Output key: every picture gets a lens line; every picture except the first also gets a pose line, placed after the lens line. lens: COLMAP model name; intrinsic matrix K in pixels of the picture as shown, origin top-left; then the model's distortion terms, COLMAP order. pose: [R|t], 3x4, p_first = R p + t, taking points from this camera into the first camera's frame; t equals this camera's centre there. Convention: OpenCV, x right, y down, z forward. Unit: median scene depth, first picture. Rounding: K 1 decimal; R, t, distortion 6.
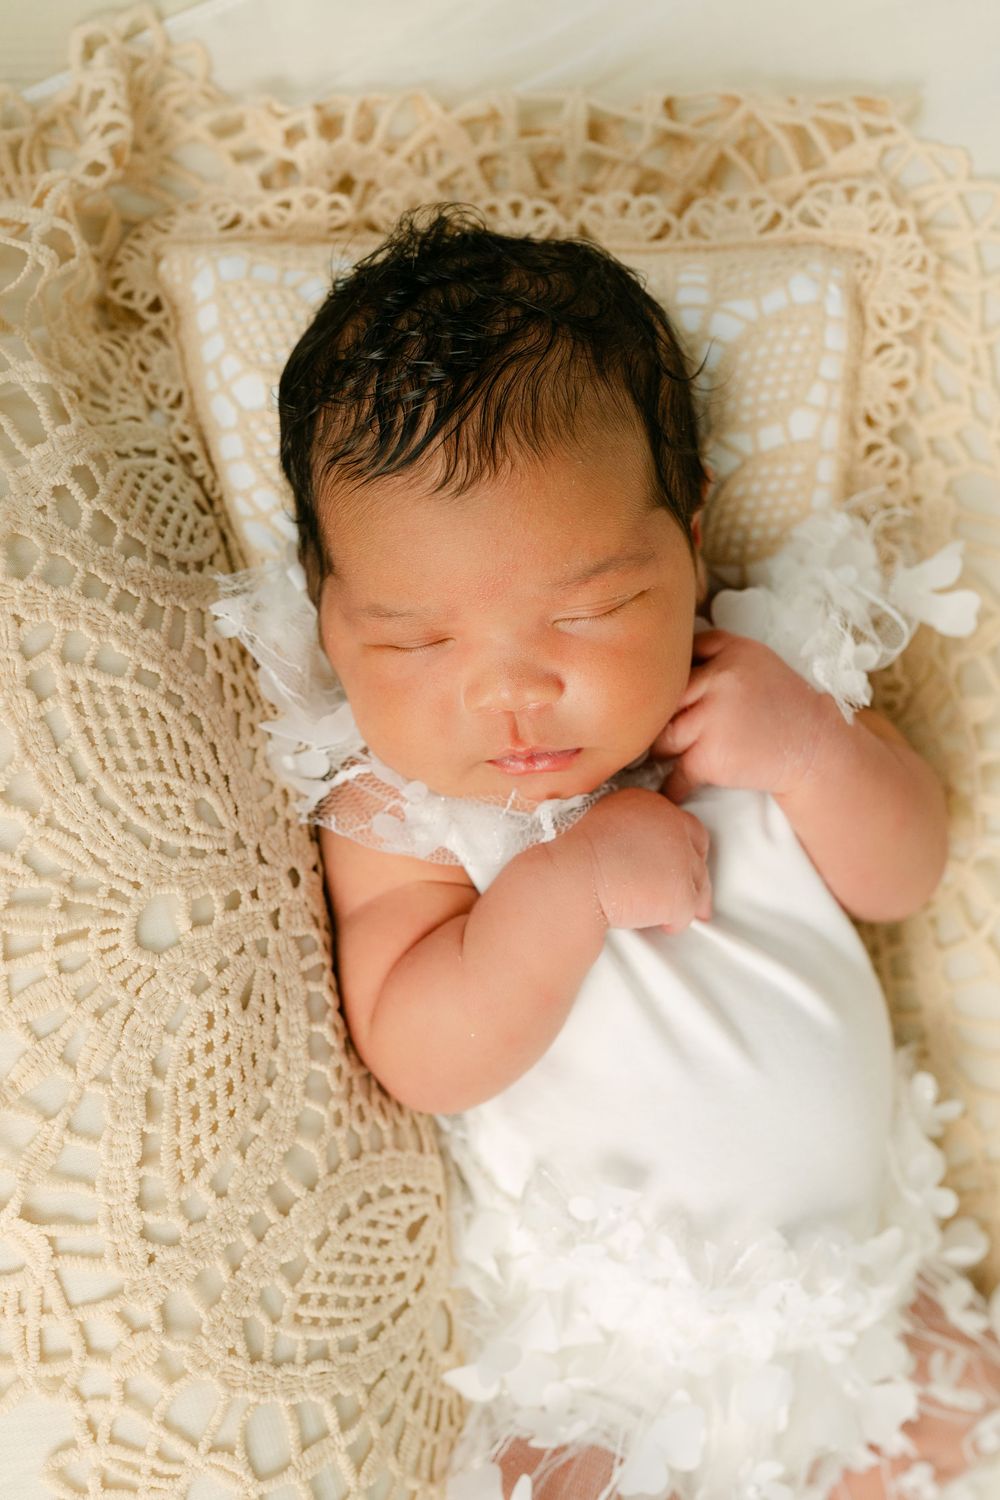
lens RADIAL K [[2440.6, 0, 497.0], [0, 2440.6, 817.0], [0, 0, 1]] dist [0.009600, -0.148028]
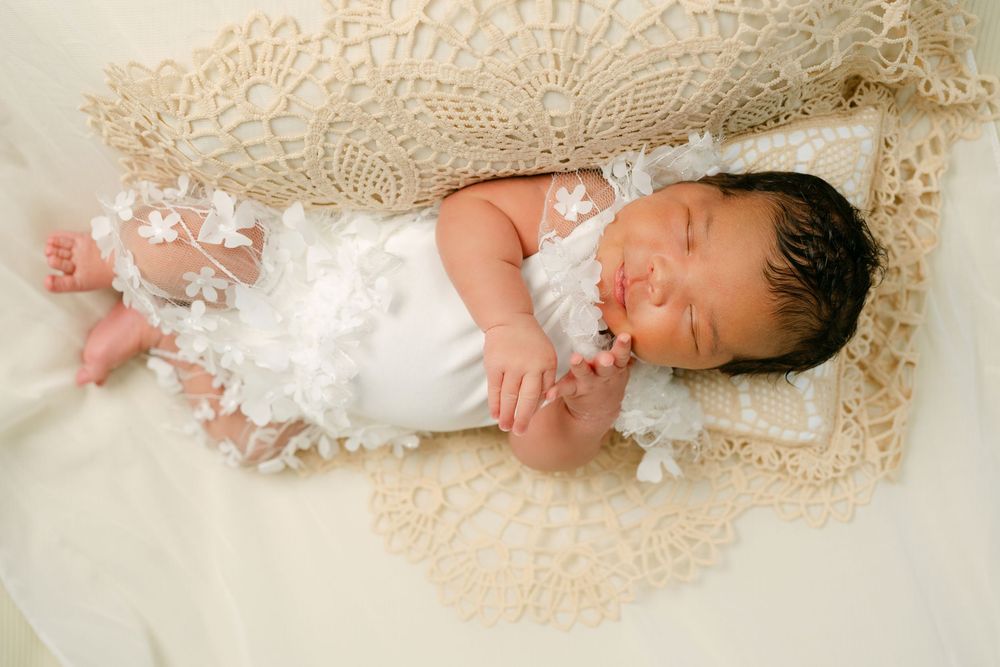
lens RADIAL K [[1510.4, 0, 499.2], [0, 1510.4, 351.6], [0, 0, 1]] dist [0.014376, -0.105437]
pose [[-0.101100, 0.974220, 0.201680, -0.177192], [-0.994019, -0.090501, -0.061123, 0.141543], [-0.041295, -0.206653, 0.977542, -0.236566]]
